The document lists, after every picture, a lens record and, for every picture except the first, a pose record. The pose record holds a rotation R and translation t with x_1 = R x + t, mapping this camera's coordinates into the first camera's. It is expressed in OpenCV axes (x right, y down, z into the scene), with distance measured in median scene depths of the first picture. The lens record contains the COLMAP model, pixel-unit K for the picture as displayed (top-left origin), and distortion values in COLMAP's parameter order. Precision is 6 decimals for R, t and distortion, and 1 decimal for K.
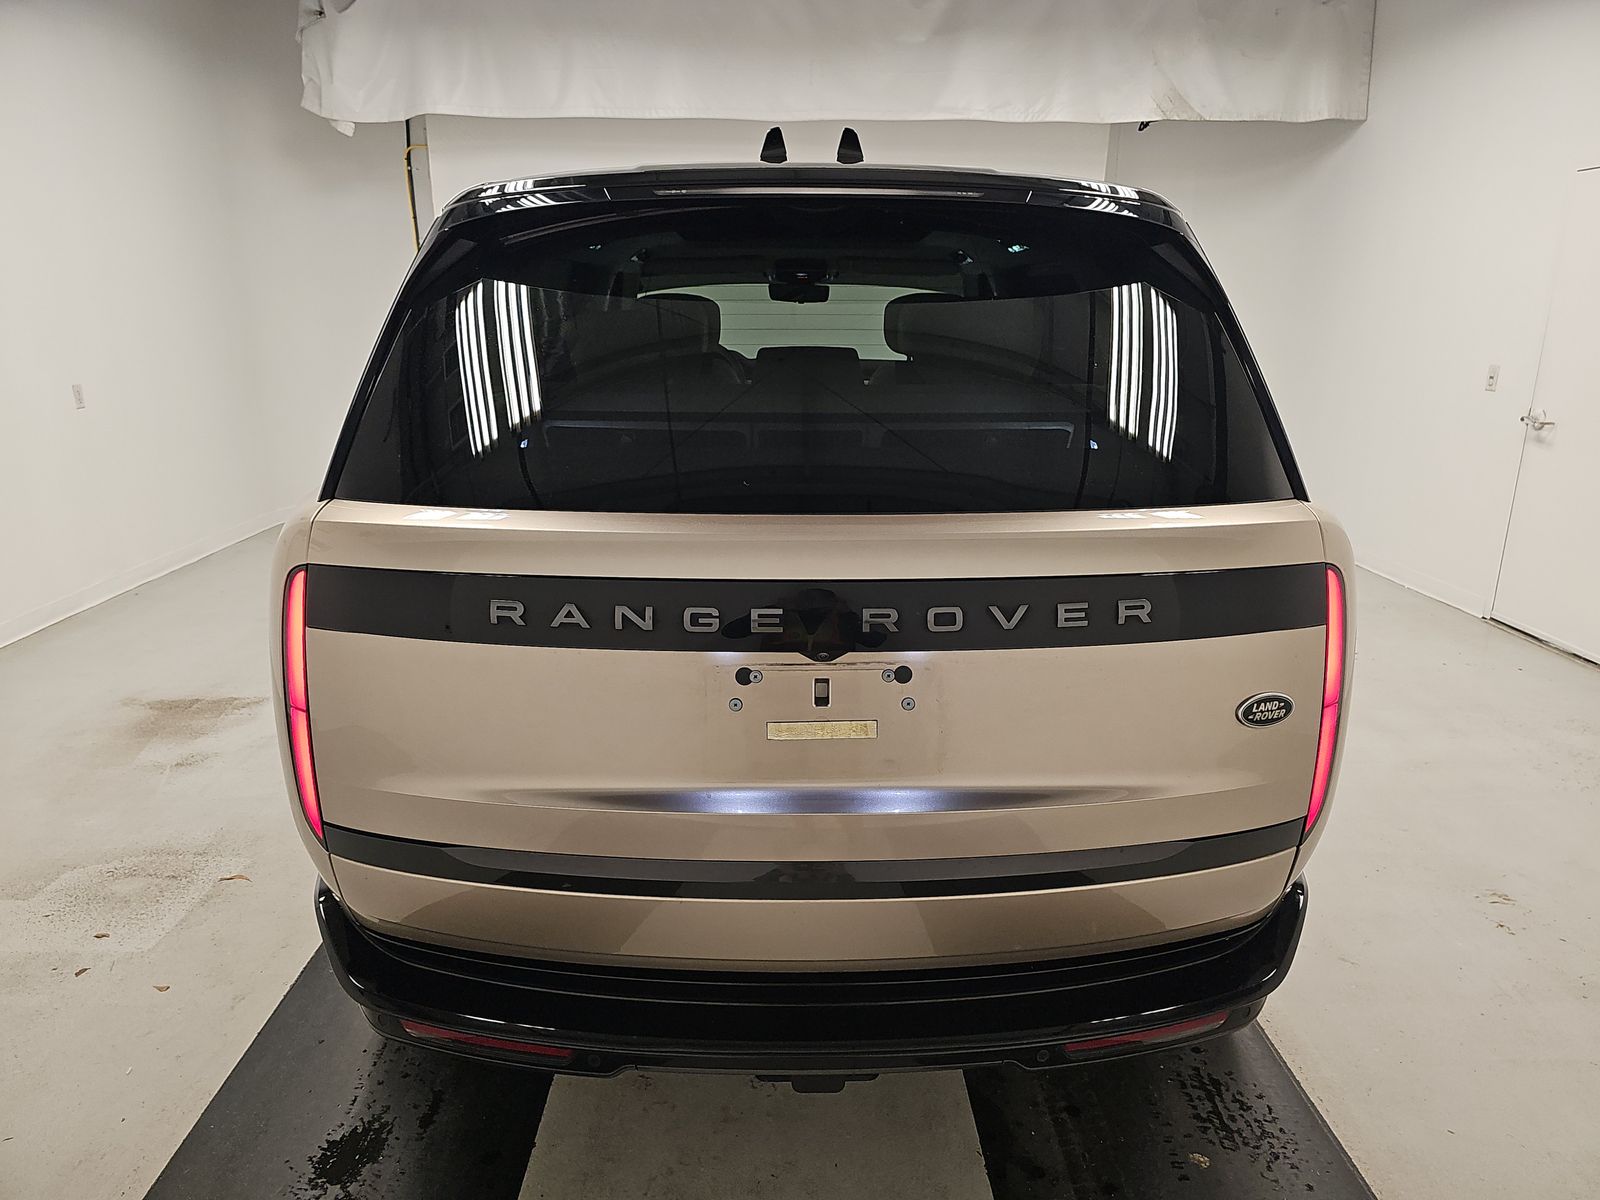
lens RADIAL K [[1041.0, 0, 800.0], [0, 1041.0, 600.0], [0, 0, 1]] dist [0.084869, -0.067775]
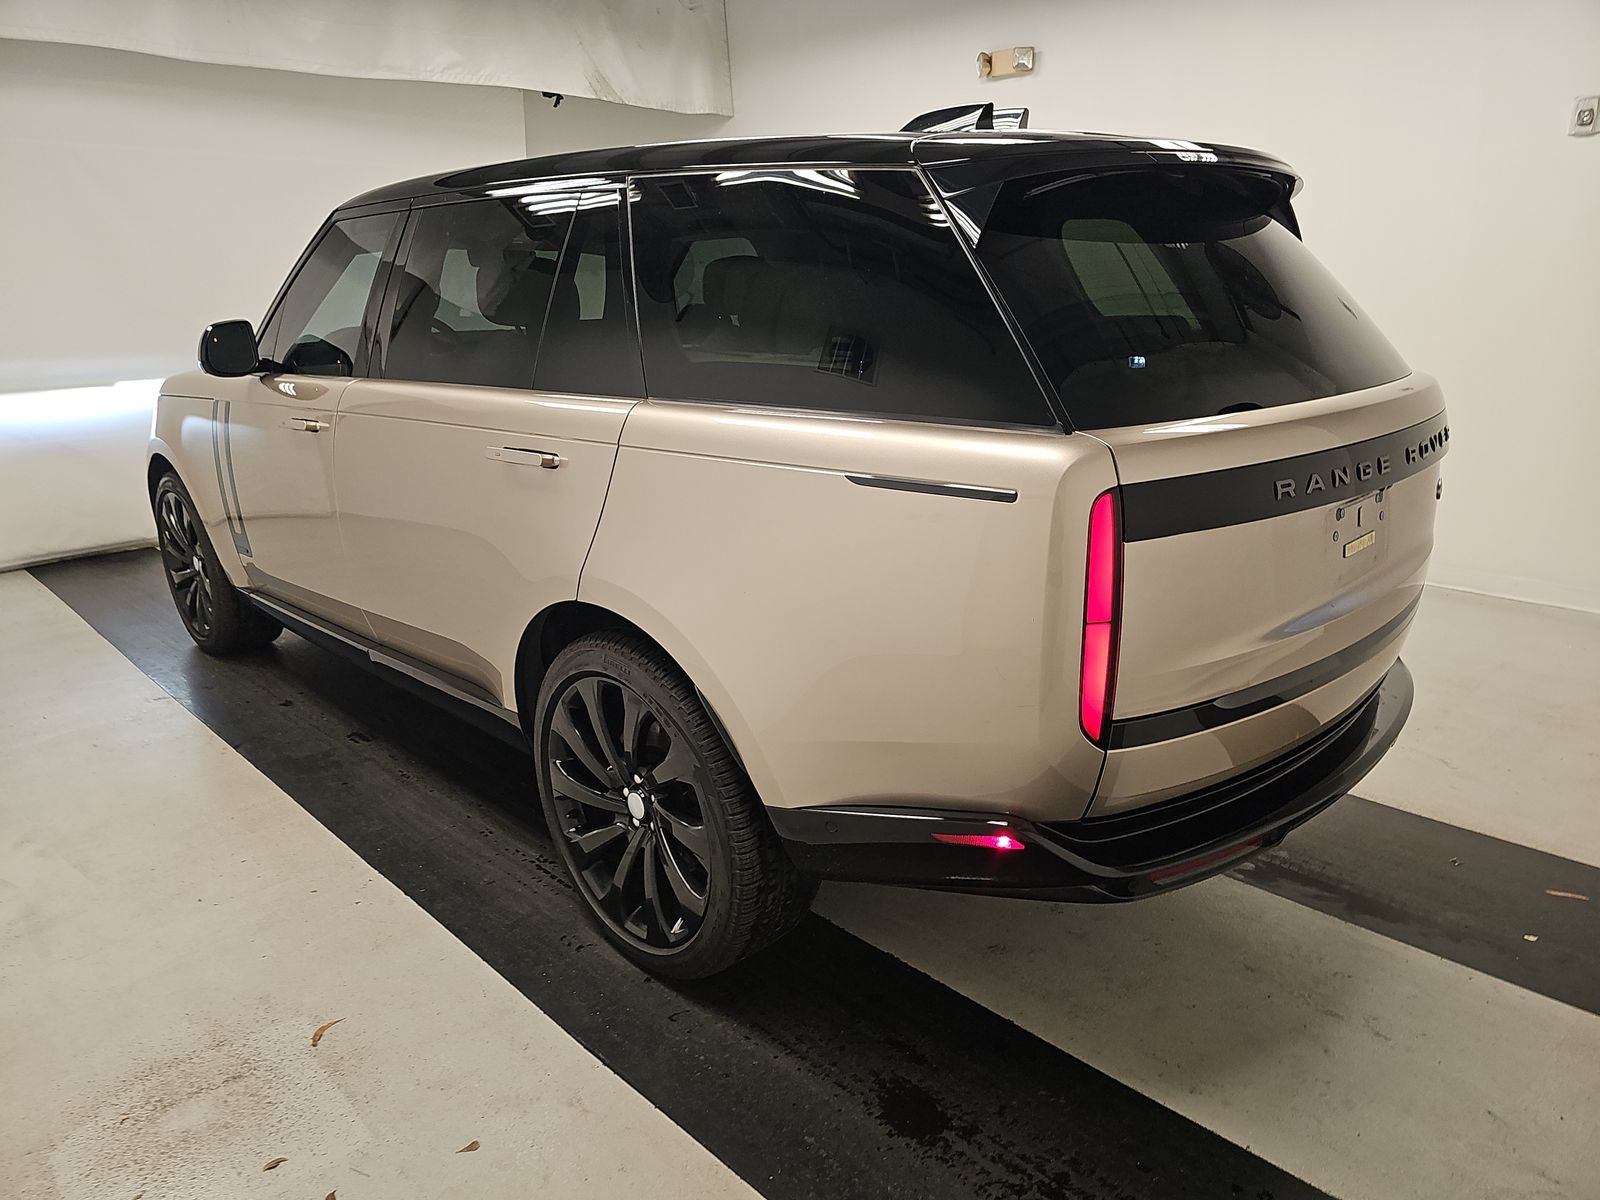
lens RADIAL K [[1041.0, 0, 800.0], [0, 1041.0, 600.0], [0, 0, 1]] dist [0.084869, -0.067775]
pose [[0.736144, -0.216805, 0.641161, -0.958696], [0.203602, 0.974364, 0.095711, -0.060607], [-0.645475, 0.060085, 0.761414, 0.260426]]
